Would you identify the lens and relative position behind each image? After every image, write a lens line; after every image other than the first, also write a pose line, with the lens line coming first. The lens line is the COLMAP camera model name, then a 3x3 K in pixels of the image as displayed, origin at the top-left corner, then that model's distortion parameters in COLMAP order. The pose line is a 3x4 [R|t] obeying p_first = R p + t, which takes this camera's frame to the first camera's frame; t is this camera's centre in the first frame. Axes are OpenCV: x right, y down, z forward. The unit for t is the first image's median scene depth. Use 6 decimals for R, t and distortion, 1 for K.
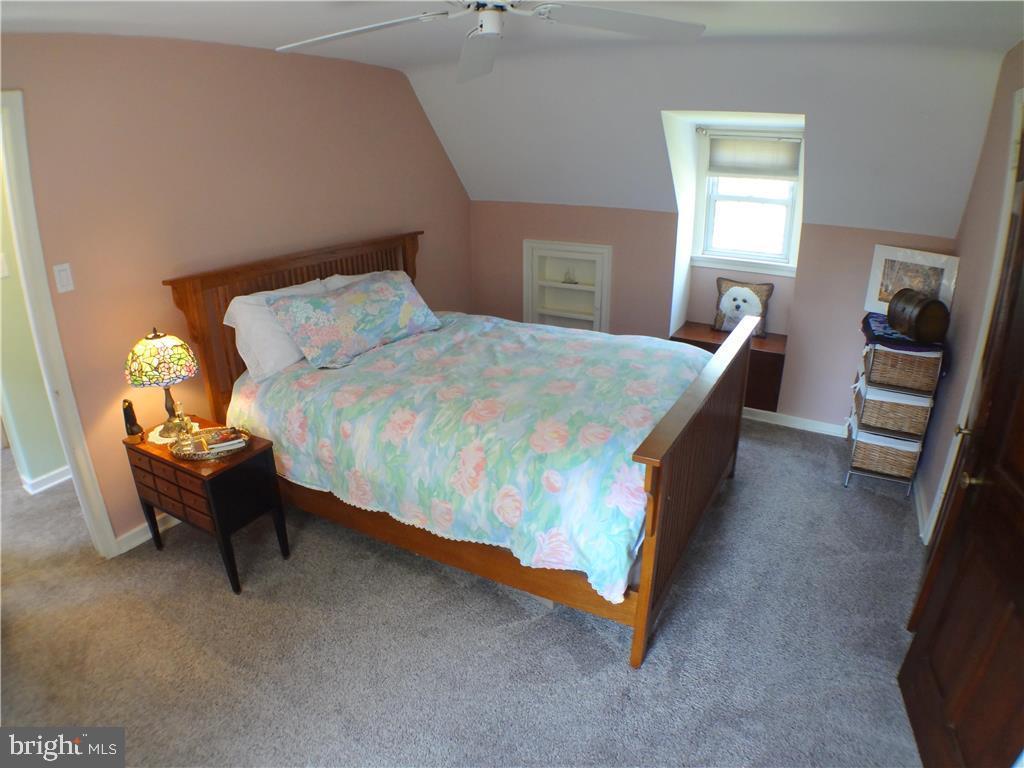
lens RADIAL K [[600.1, 0, 515.0], [0, 600.1, 394.9], [0, 0, 1]] dist [-0.191937, 0.037839]
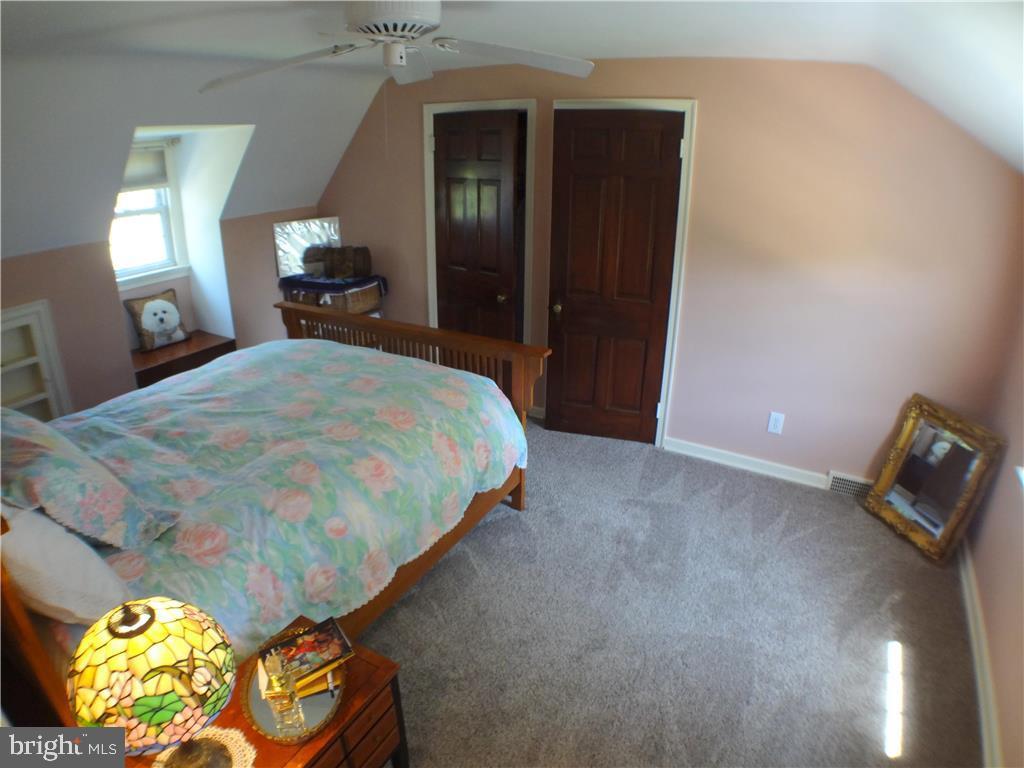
lens RADIAL K [[600.1, 0, 515.0], [0, 600.1, 394.9], [0, 0, 1]] dist [-0.191937, 0.037839]
pose [[0.000712, -0.382541, 0.923938, -0.857627], [0.354878, 0.863899, 0.357409, -0.262994], [-0.934912, 0.327631, 0.136370, 0.556293]]
